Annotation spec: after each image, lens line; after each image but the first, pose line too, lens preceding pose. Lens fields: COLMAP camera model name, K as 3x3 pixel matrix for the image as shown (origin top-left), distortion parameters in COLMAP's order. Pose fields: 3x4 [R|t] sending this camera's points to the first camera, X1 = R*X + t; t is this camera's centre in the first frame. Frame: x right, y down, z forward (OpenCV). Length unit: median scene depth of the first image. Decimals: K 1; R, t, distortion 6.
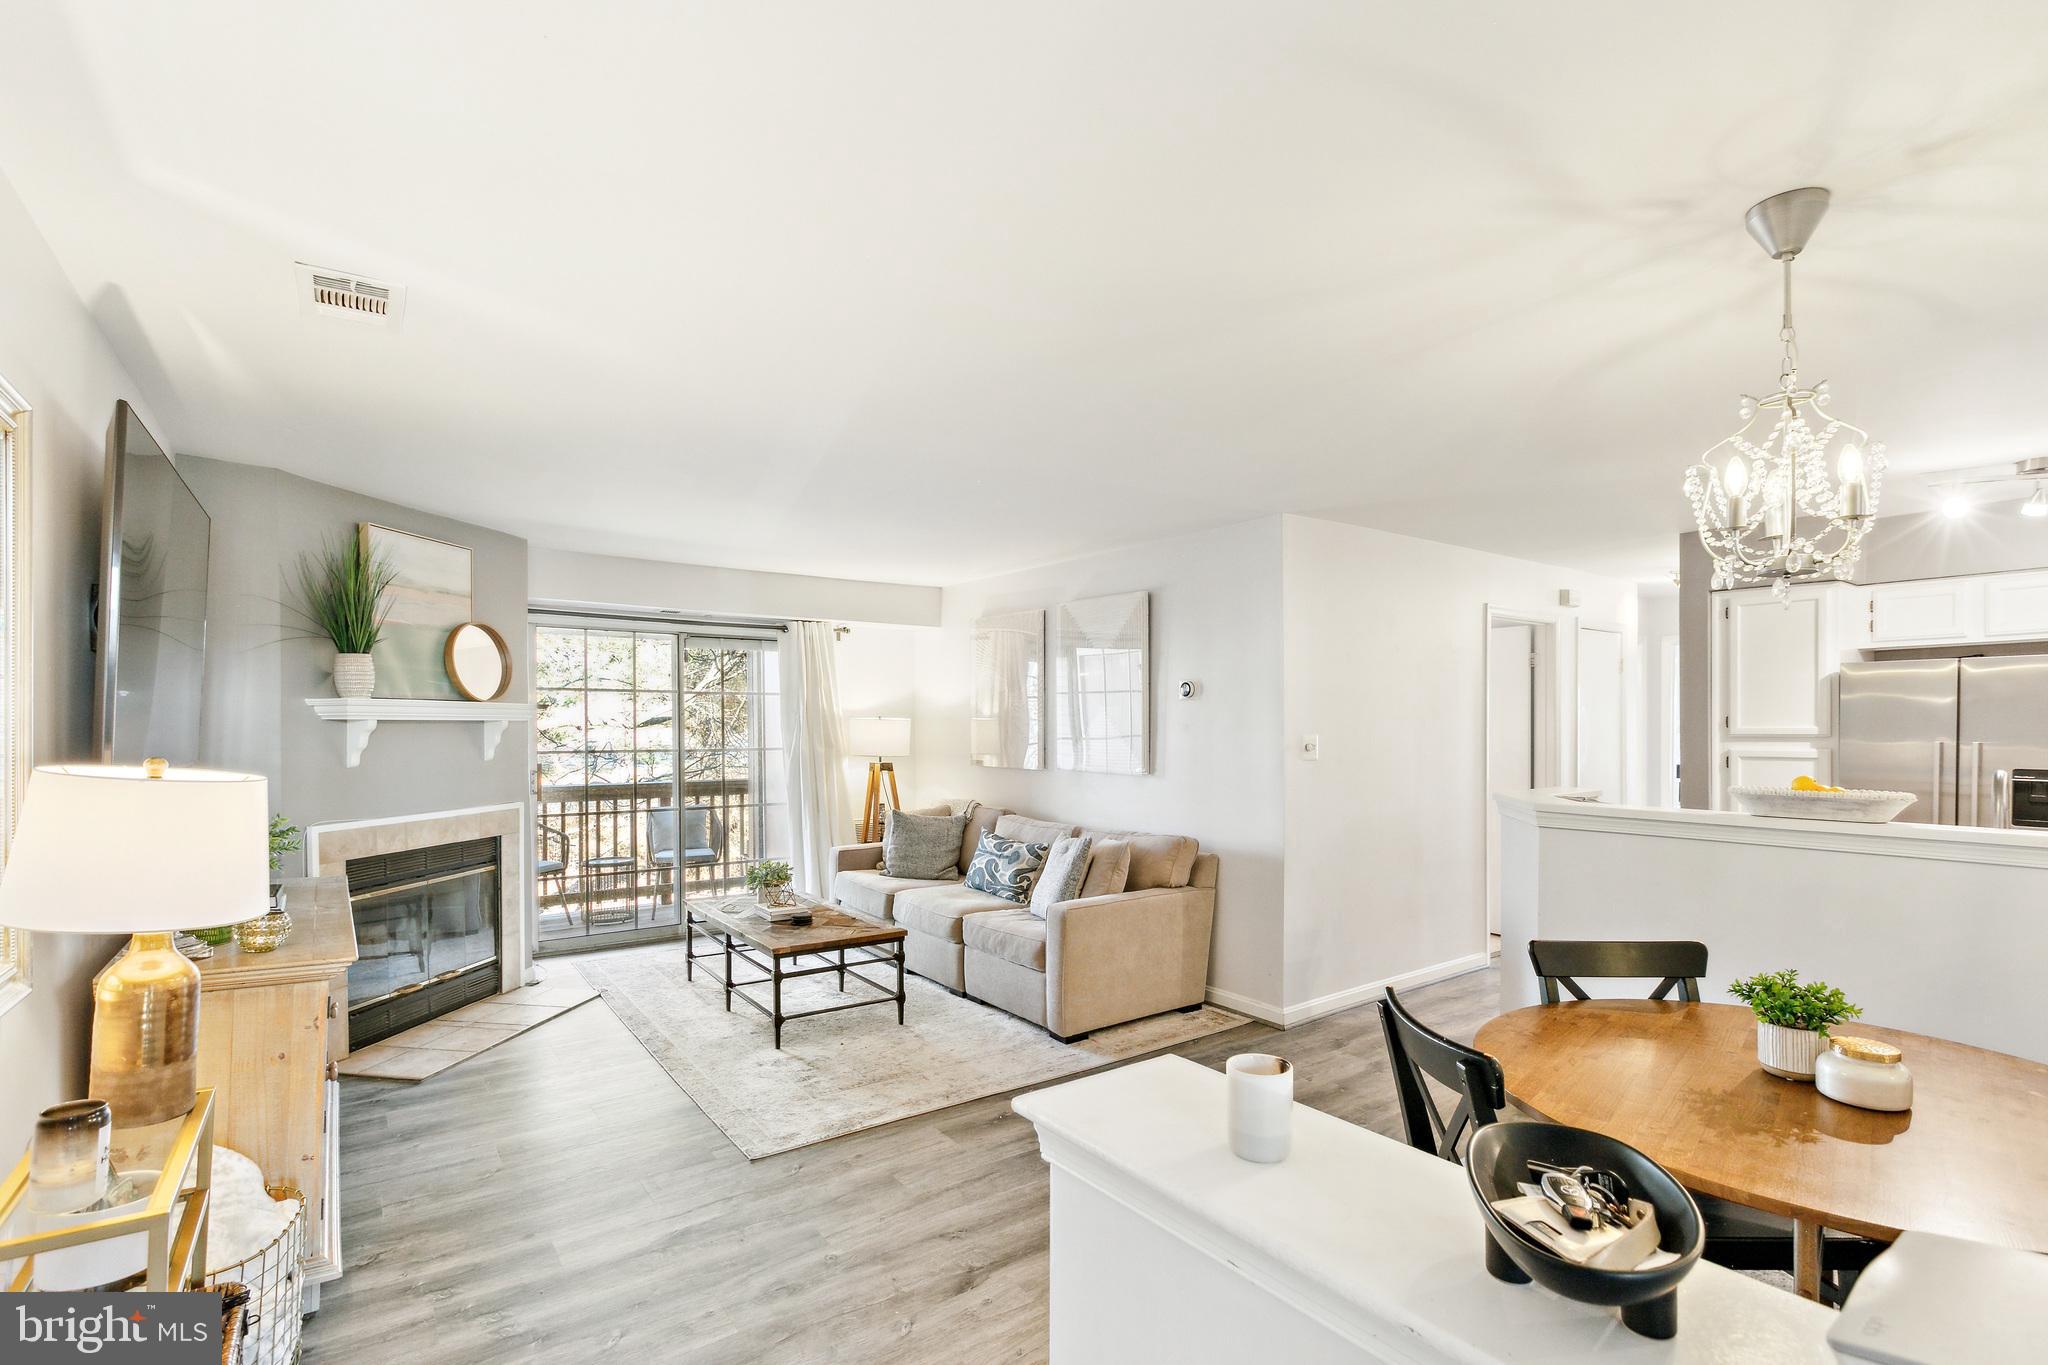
lens RADIAL K [[962.8, 0, 1027.1], [0, 962.8, 716.6], [0, 0, 1]] dist [-0.000608, -0.000223]
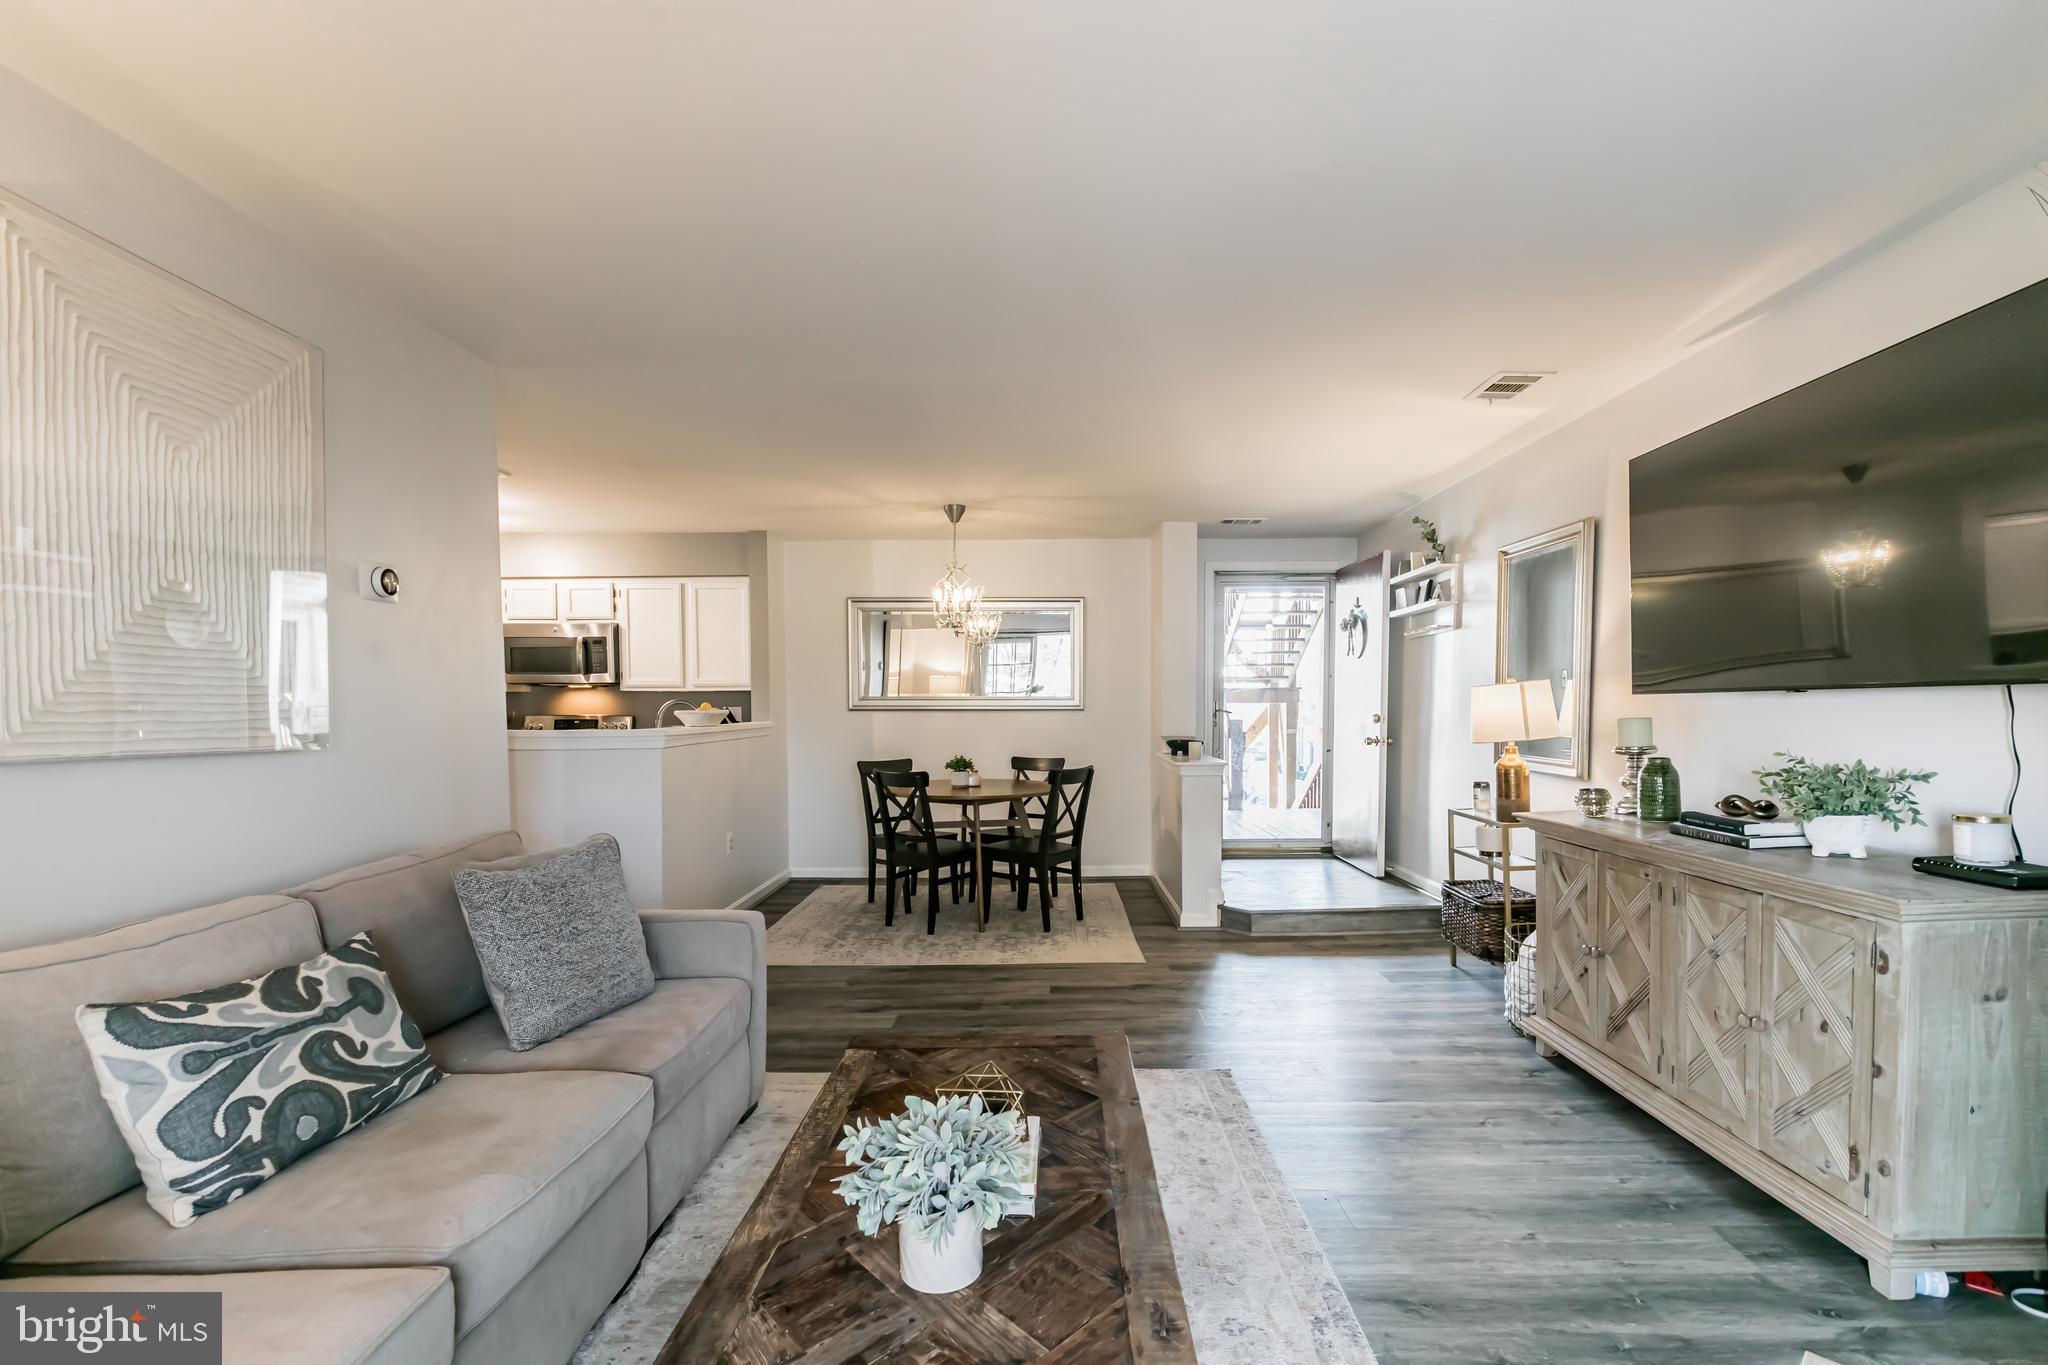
lens RADIAL K [[962.8, 0, 1027.1], [0, 962.8, 716.6], [0, 0, 1]] dist [-0.000608, -0.000223]
pose [[-0.804143, -0.006532, 0.594399, -0.545167], [0.001341, 0.999917, 0.012803, 0.047414], [-0.594434, 0.011092, -0.804068, 1.461798]]
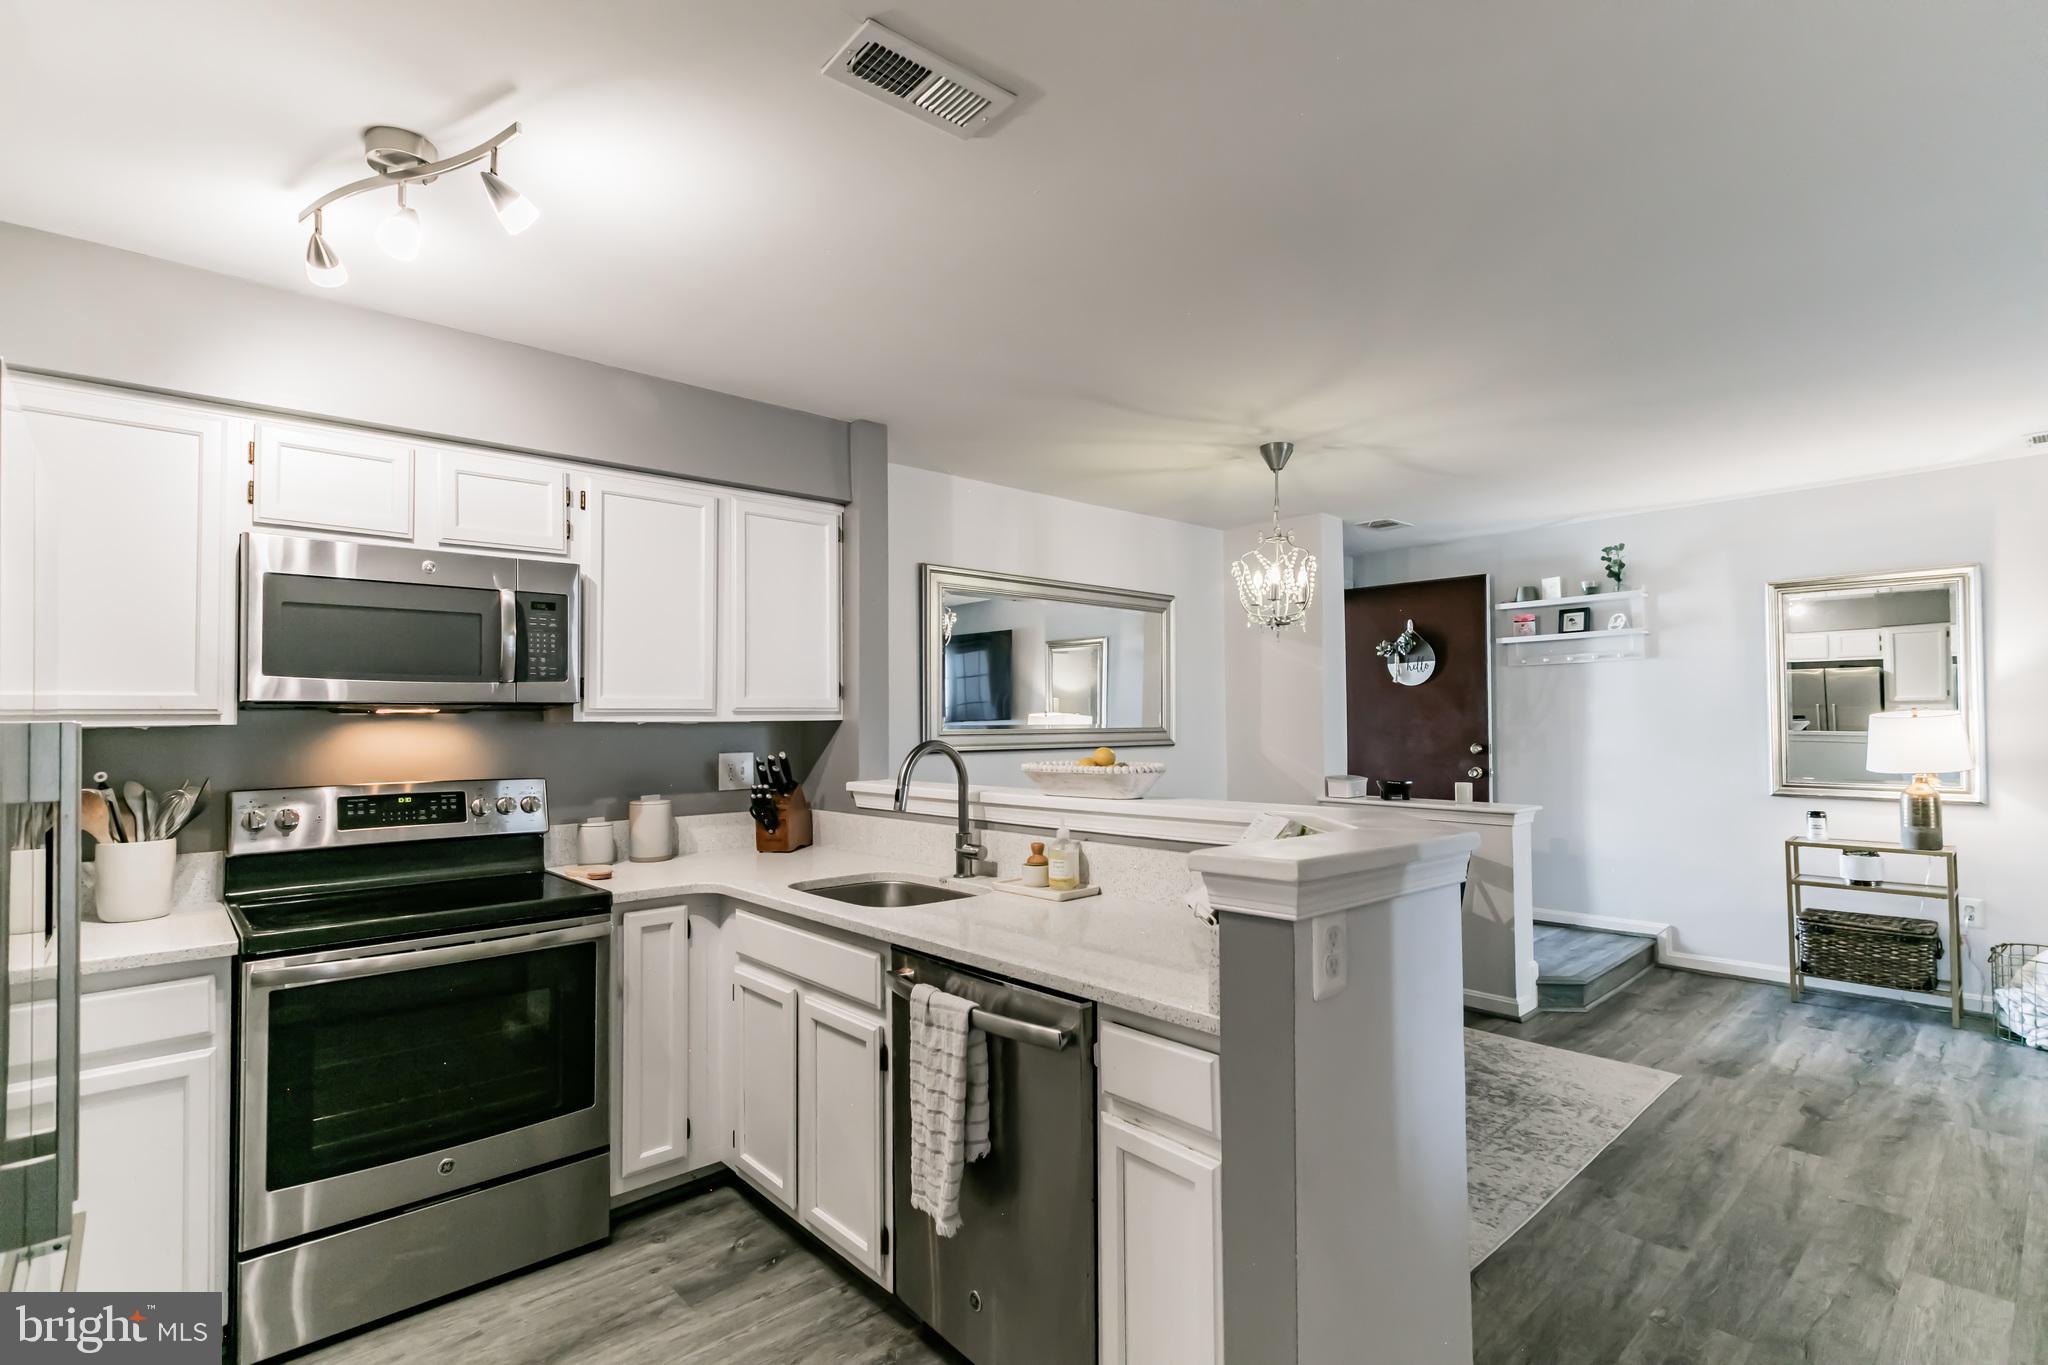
lens RADIAL K [[962.8, 0, 1027.1], [0, 962.8, 716.6], [0, 0, 1]] dist [-0.000608, -0.000223]
pose [[-0.993844, 0.012071, -0.110127, 0.672541], [0.013415, 0.999844, -0.011471, 0.026085], [0.109971, -0.012878, -0.993851, 1.288524]]
